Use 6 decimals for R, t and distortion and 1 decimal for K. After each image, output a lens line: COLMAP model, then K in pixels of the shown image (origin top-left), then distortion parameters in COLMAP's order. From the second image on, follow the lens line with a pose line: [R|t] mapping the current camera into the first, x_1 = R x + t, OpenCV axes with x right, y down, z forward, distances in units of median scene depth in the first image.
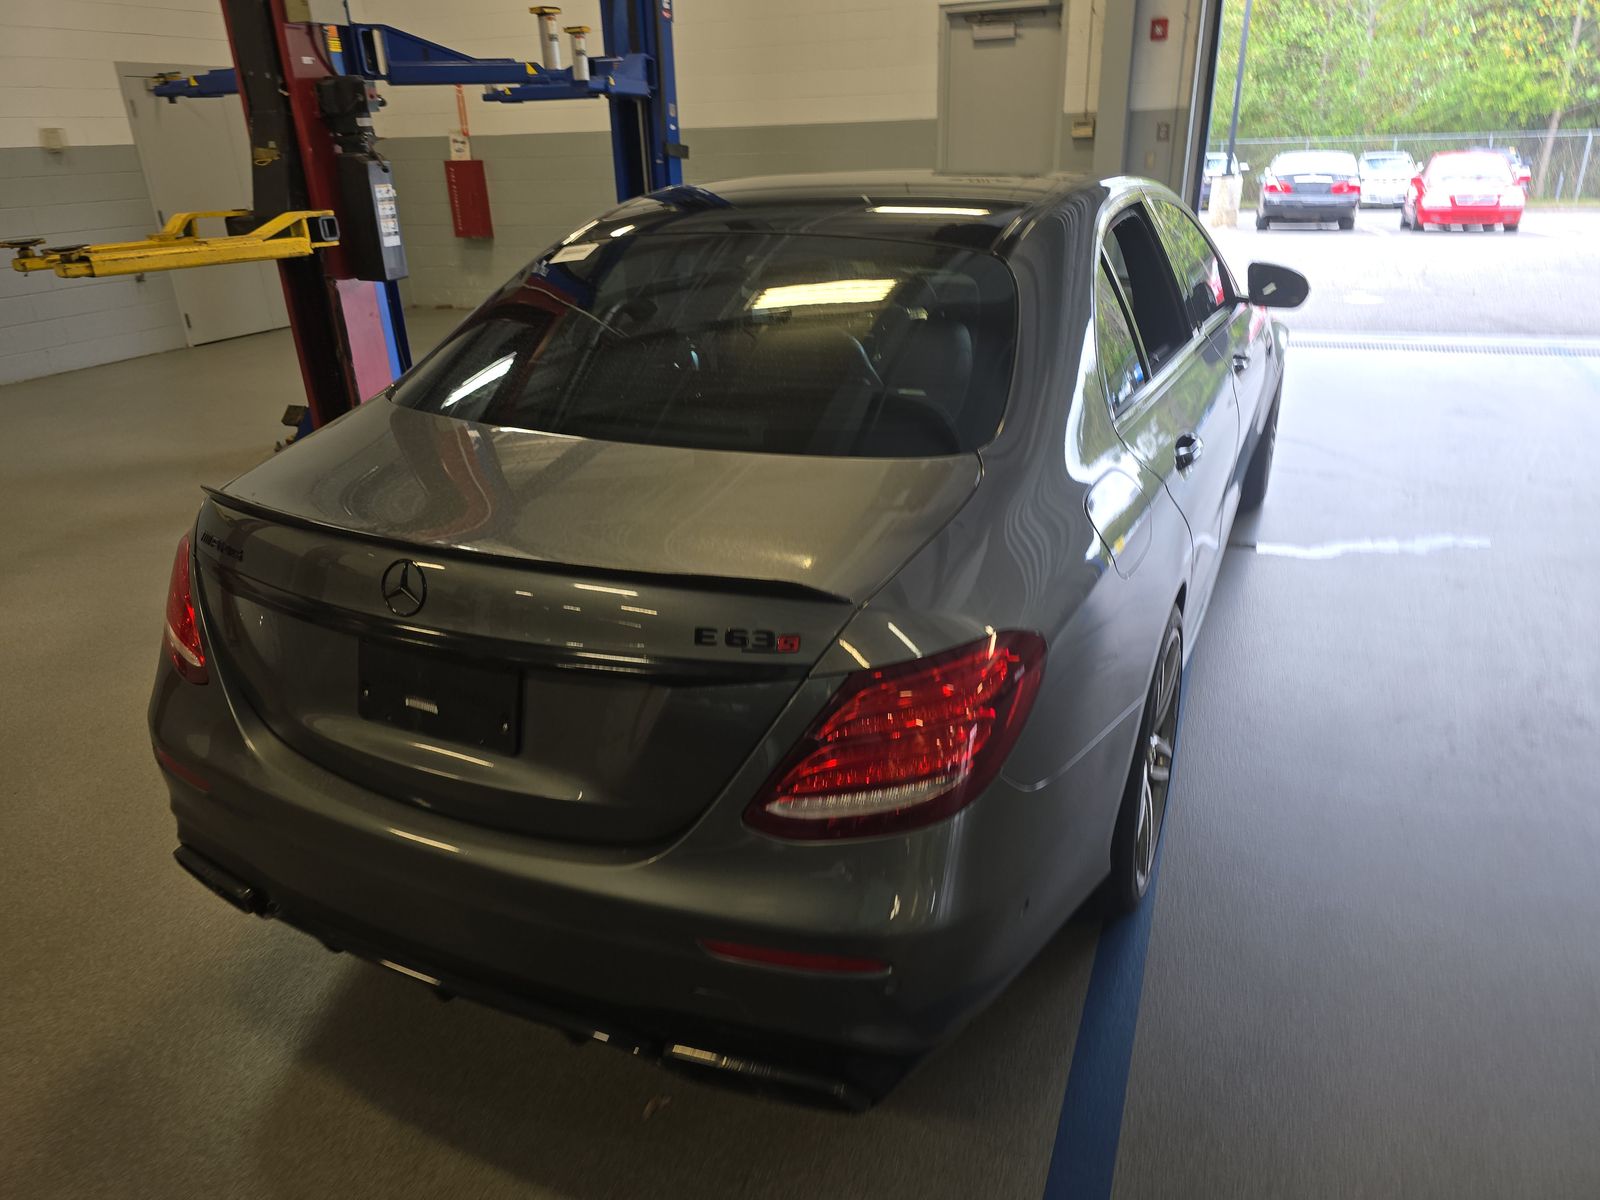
lens RADIAL K [[1069.2, 0, 812.6], [0, 1069.2, 603.2], [0, 0, 1]] dist [0.039492, -0.031115]
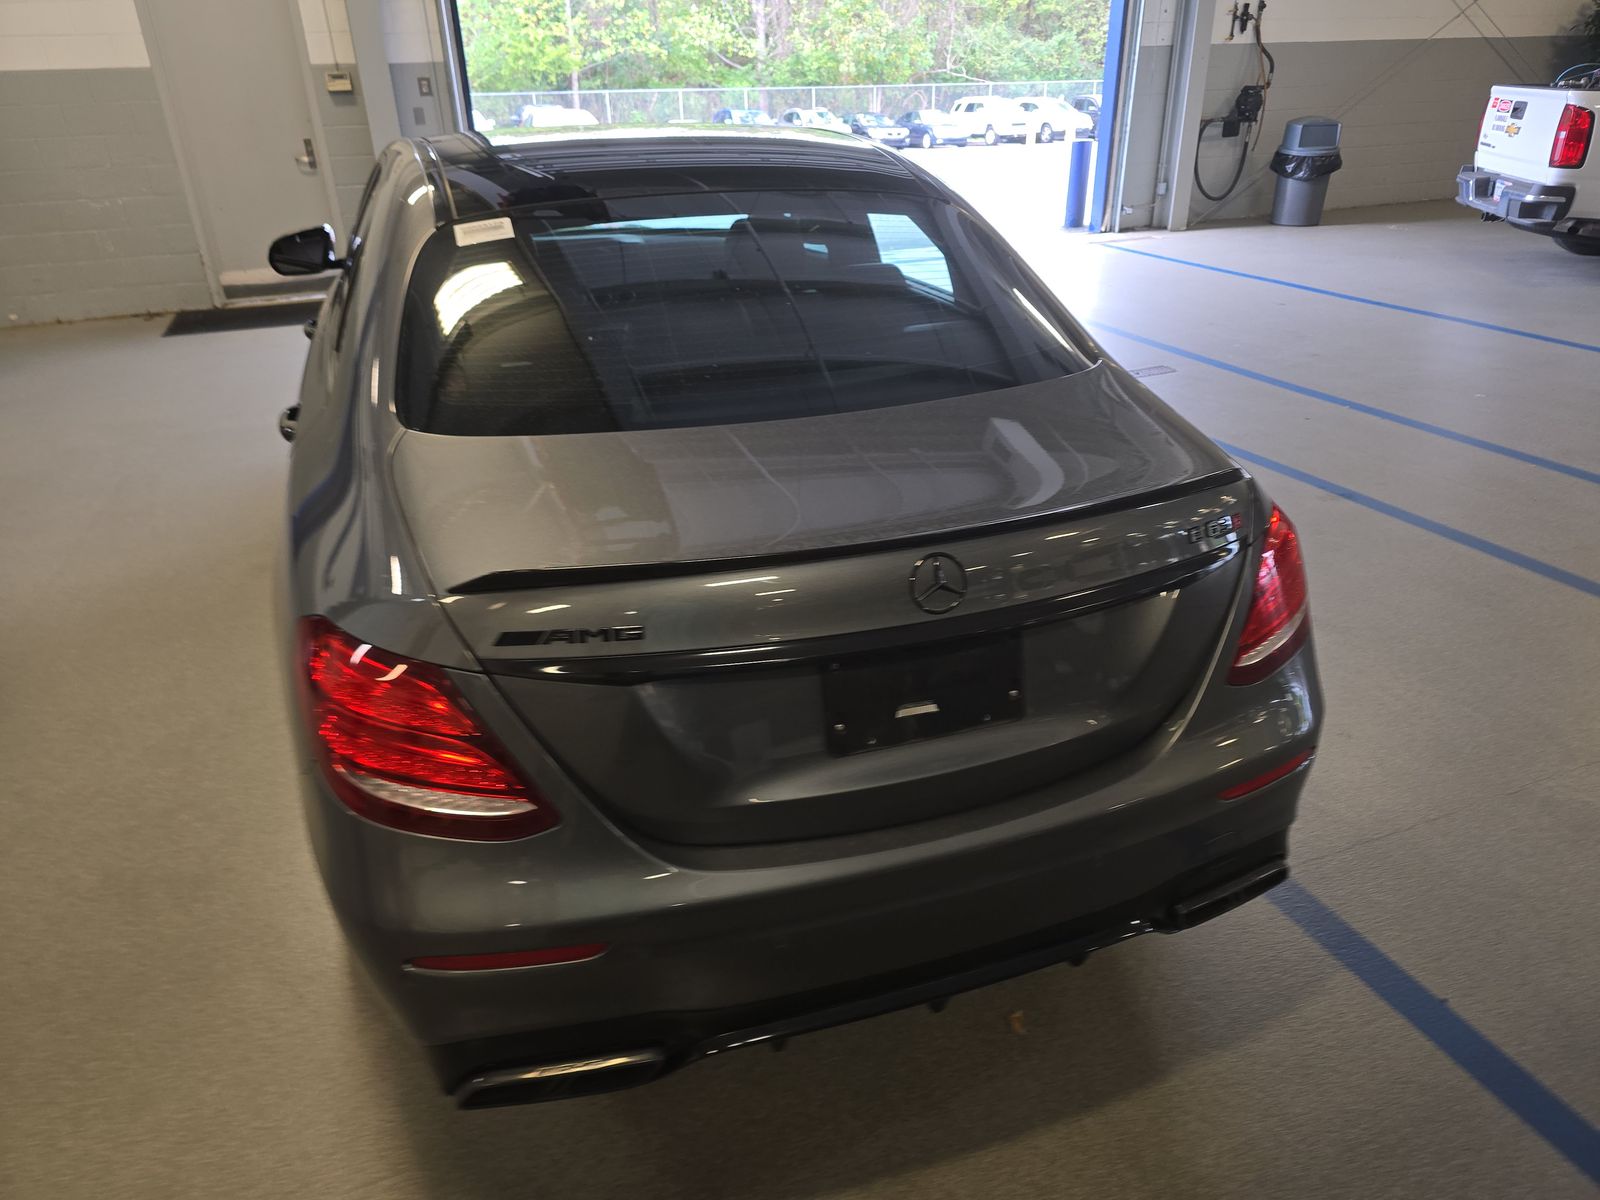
lens RADIAL K [[1069.2, 0, 794.8], [0, 1069.2, 596.9], [0, 0, 1]] dist [0.039492, -0.031115]
pose [[0.716420, -0.294435, 0.632495, -0.184489], [0.275918, 0.952246, 0.130755, -0.027586], [-0.640790, 0.080841, 0.763448, 0.065412]]
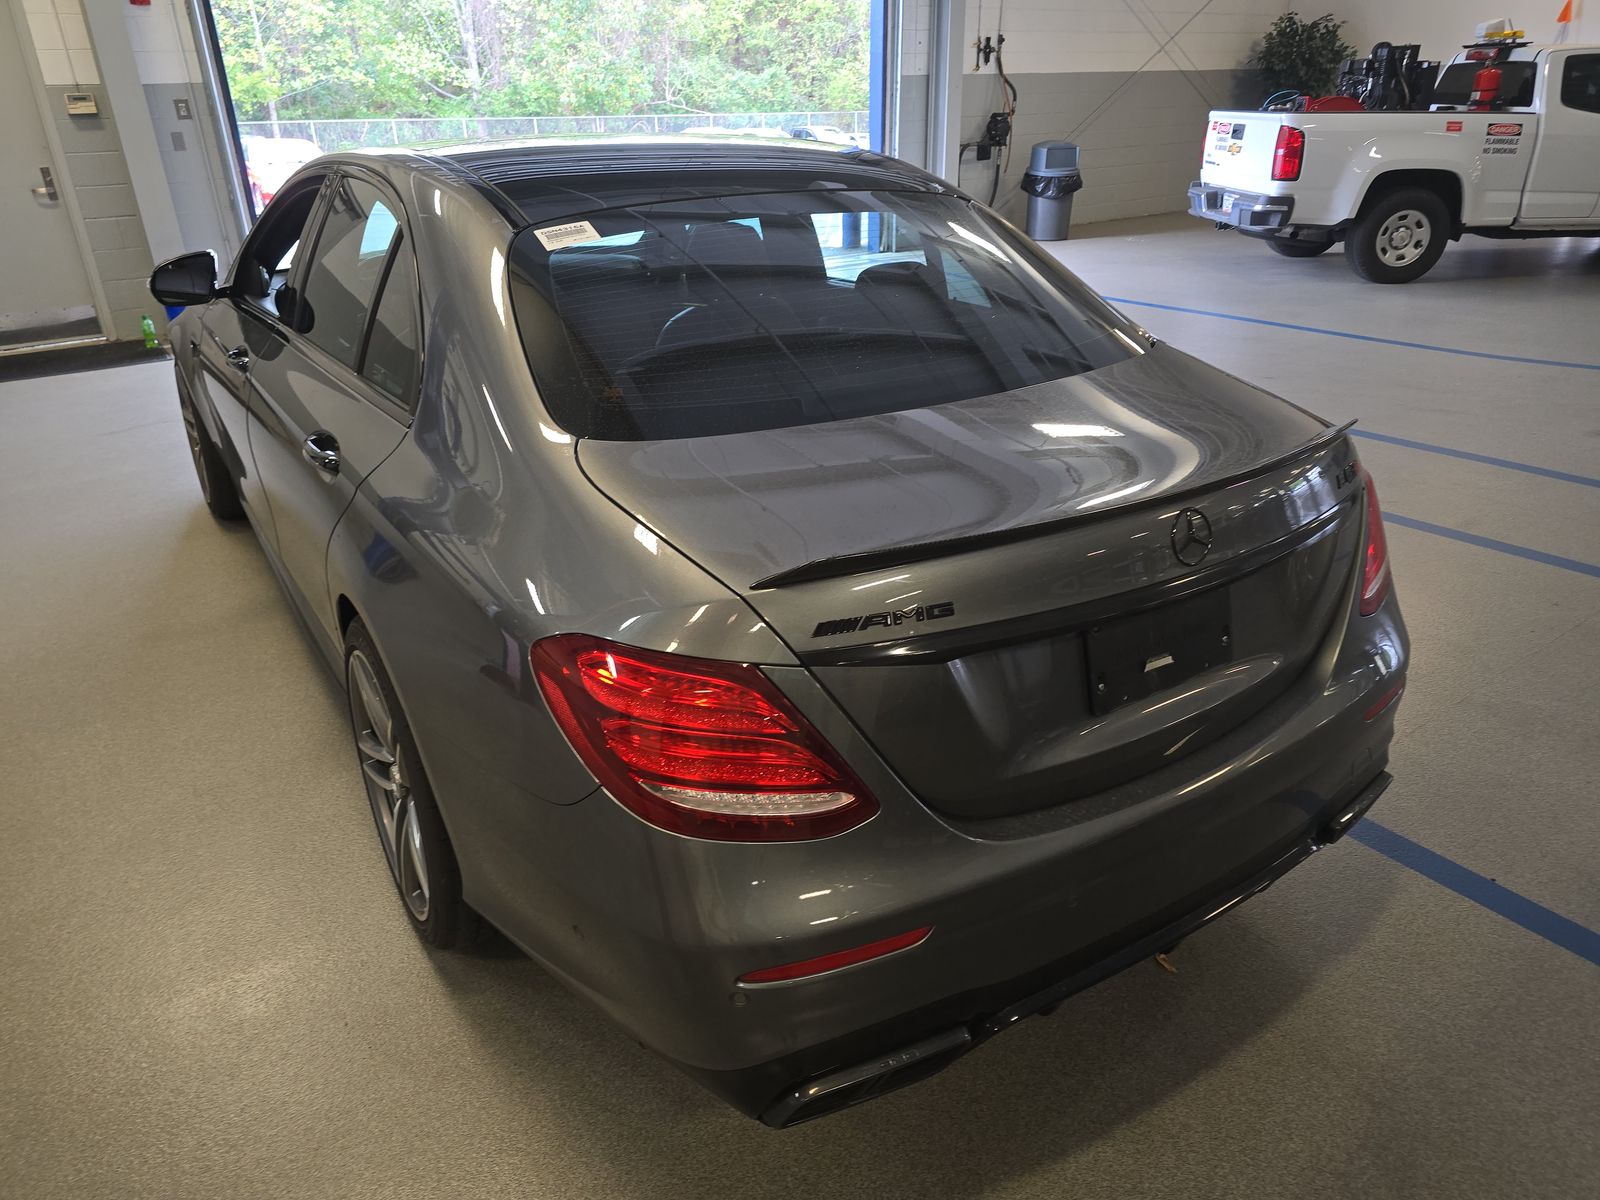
lens RADIAL K [[1069.2, 0, 796.2], [0, 1069.2, 600.8], [0, 0, 1]] dist [0.039492, -0.031115]
pose [[0.525705, -0.344175, 0.777931, -0.236220], [0.339266, 0.923447, 0.179288, -0.045097], [-0.780085, 0.169673, 0.602228, 0.122598]]
